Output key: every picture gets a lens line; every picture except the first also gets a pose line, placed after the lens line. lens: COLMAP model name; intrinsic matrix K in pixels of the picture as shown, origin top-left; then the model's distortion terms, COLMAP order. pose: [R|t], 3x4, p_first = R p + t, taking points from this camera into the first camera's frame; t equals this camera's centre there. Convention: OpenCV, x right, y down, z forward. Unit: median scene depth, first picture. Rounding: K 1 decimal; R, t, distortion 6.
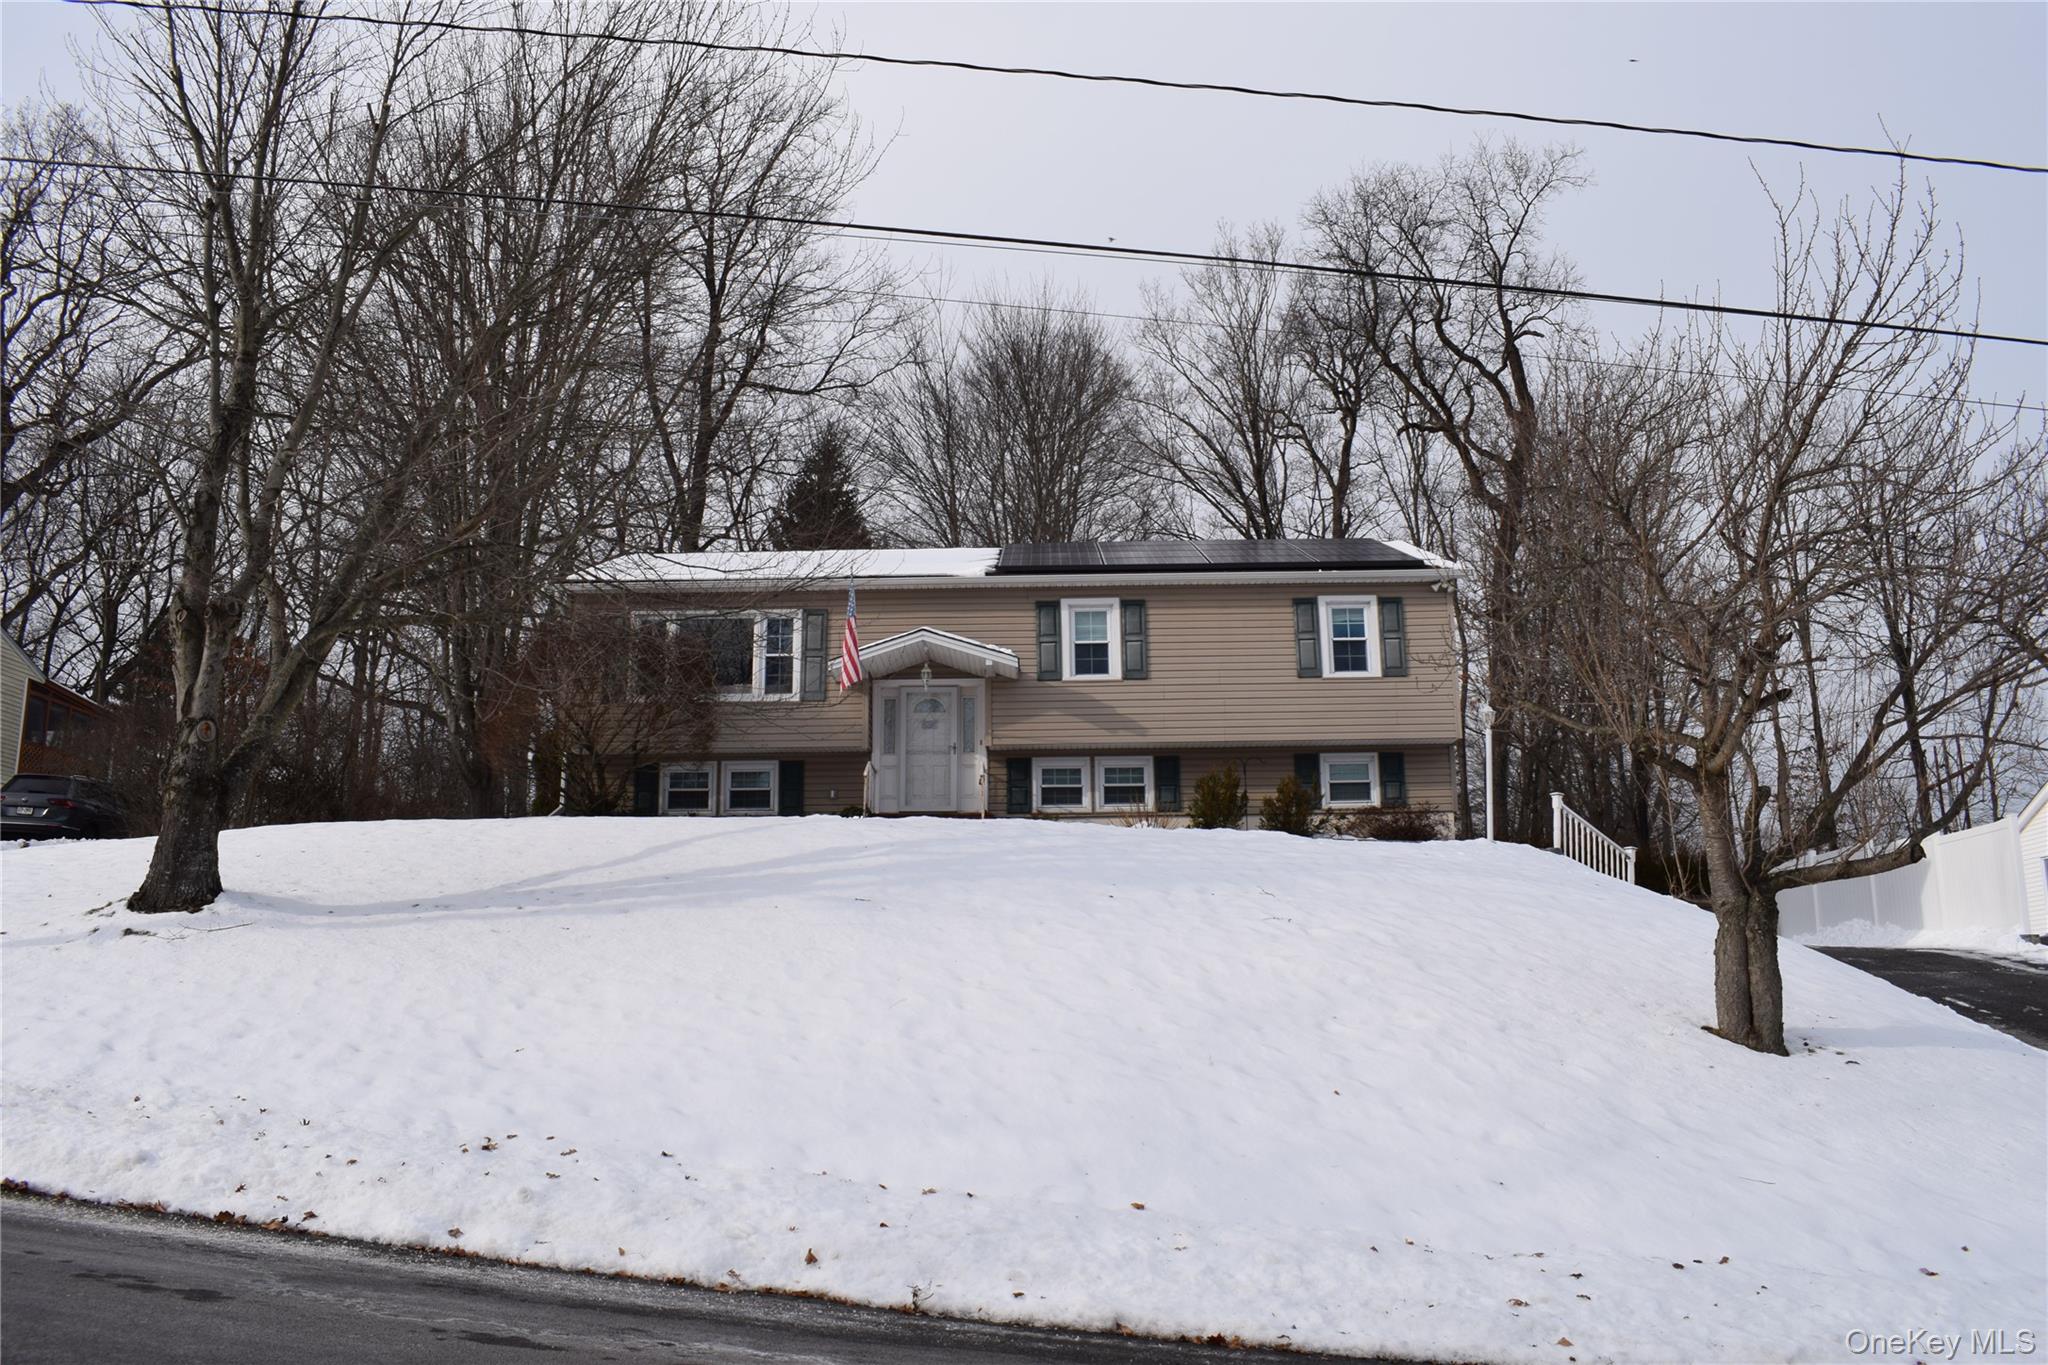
lens RADIAL K [[1618.0, 0, 1044.7], [0, 1618.0, 692.3], [0, 0, 1]] dist [-0.080617, 0.001097]
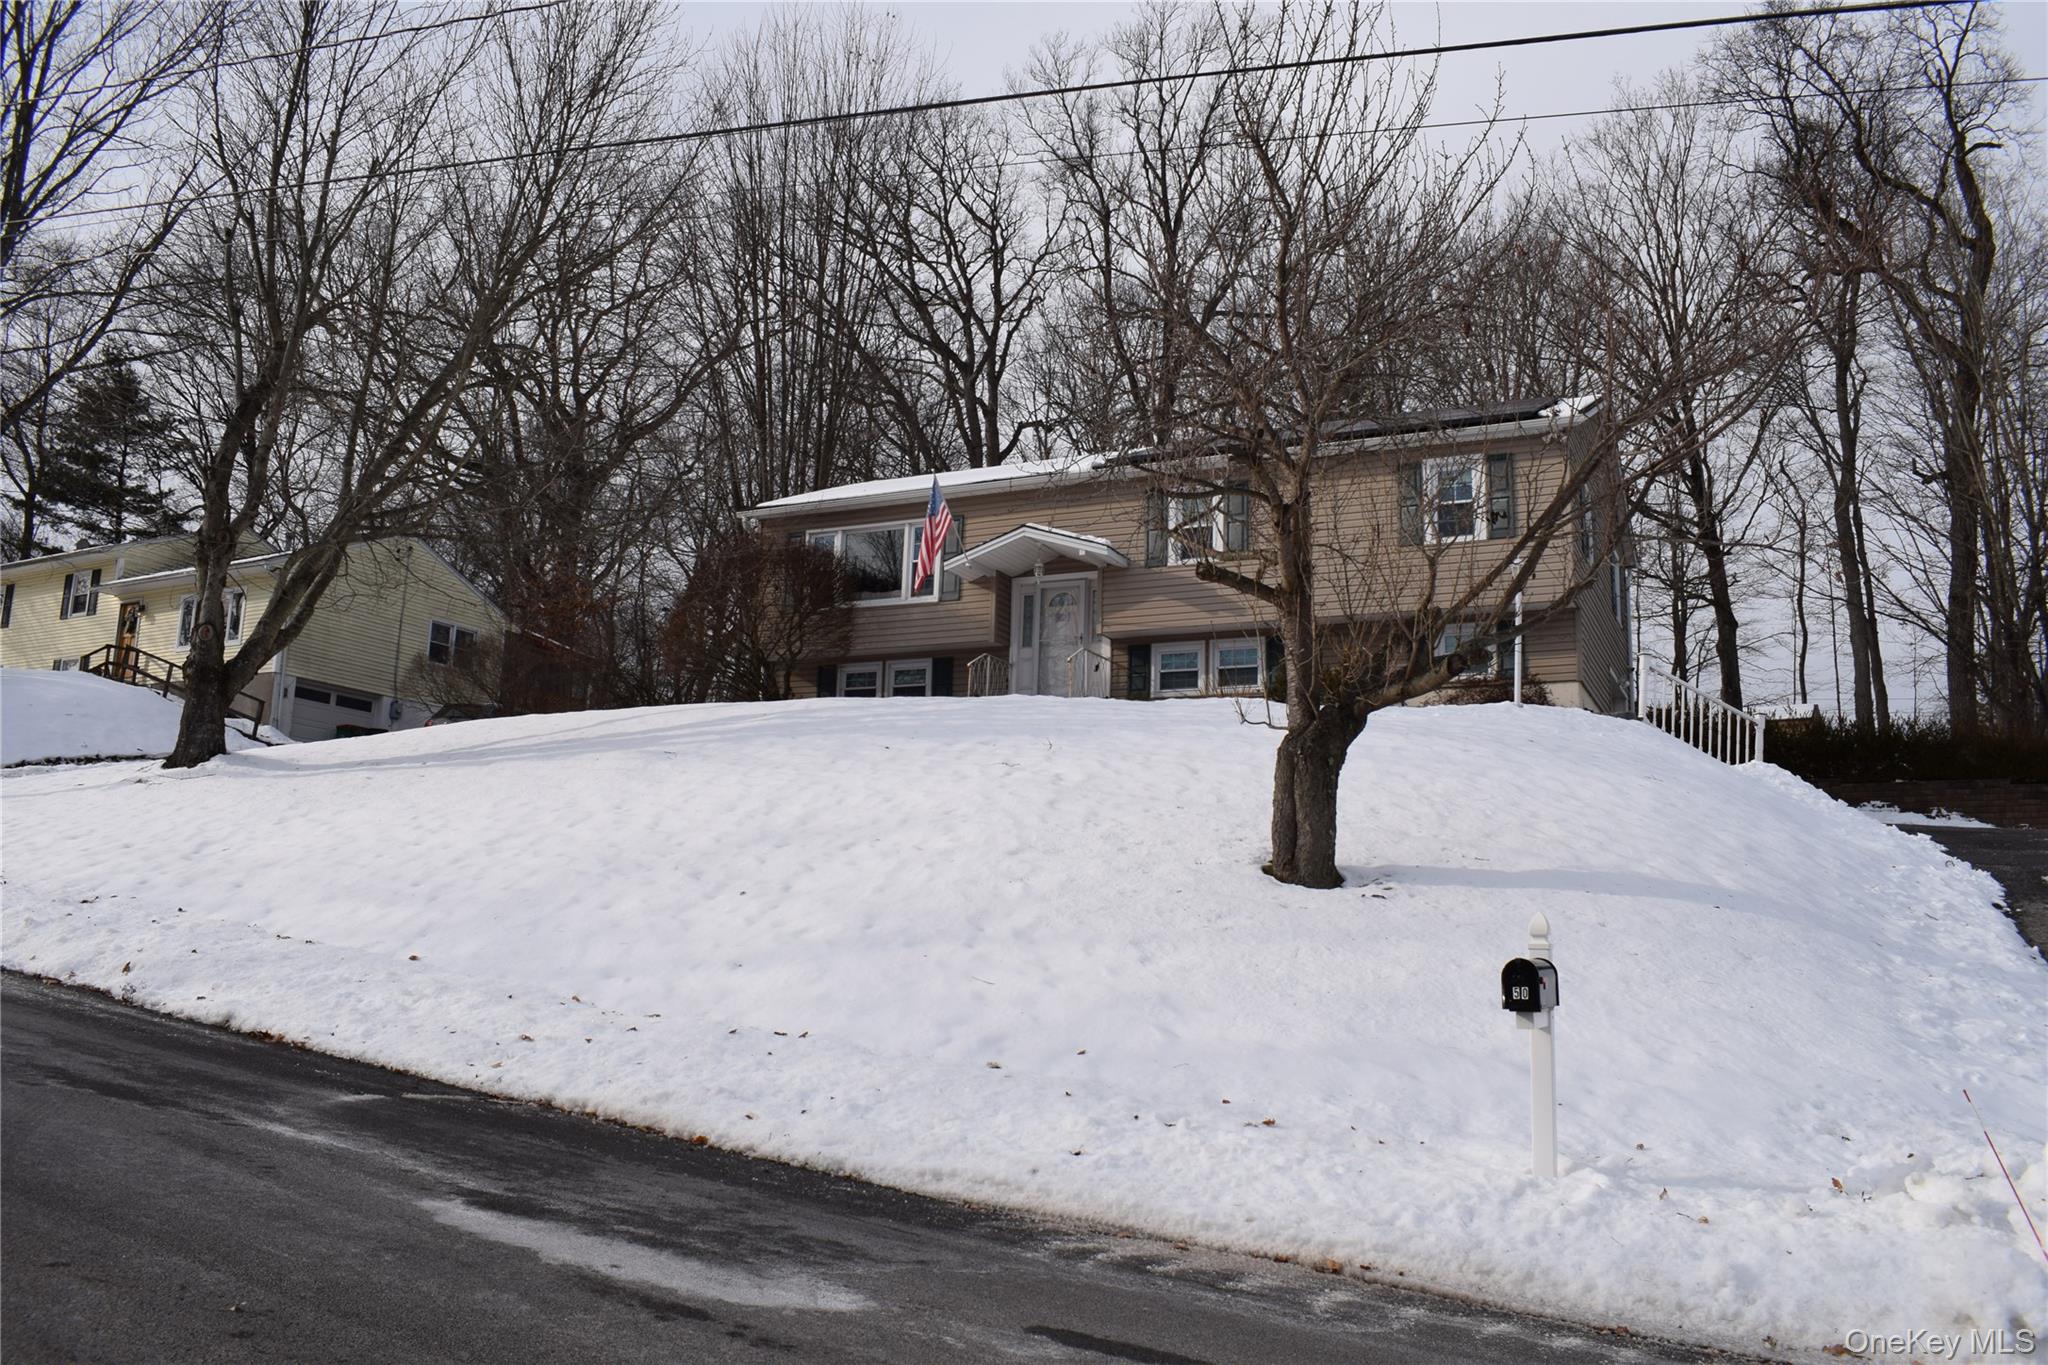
lens RADIAL K [[1618.0, 0, 1028.4], [0, 1618.0, 685.3], [0, 0, 1]] dist [-0.080617, 0.001097]
pose [[0.904624, -0.037467, -0.424561, 0.329801], [0.053787, 0.998200, 0.026515, 0.032725], [0.422803, -0.046822, 0.905011, 0.036910]]
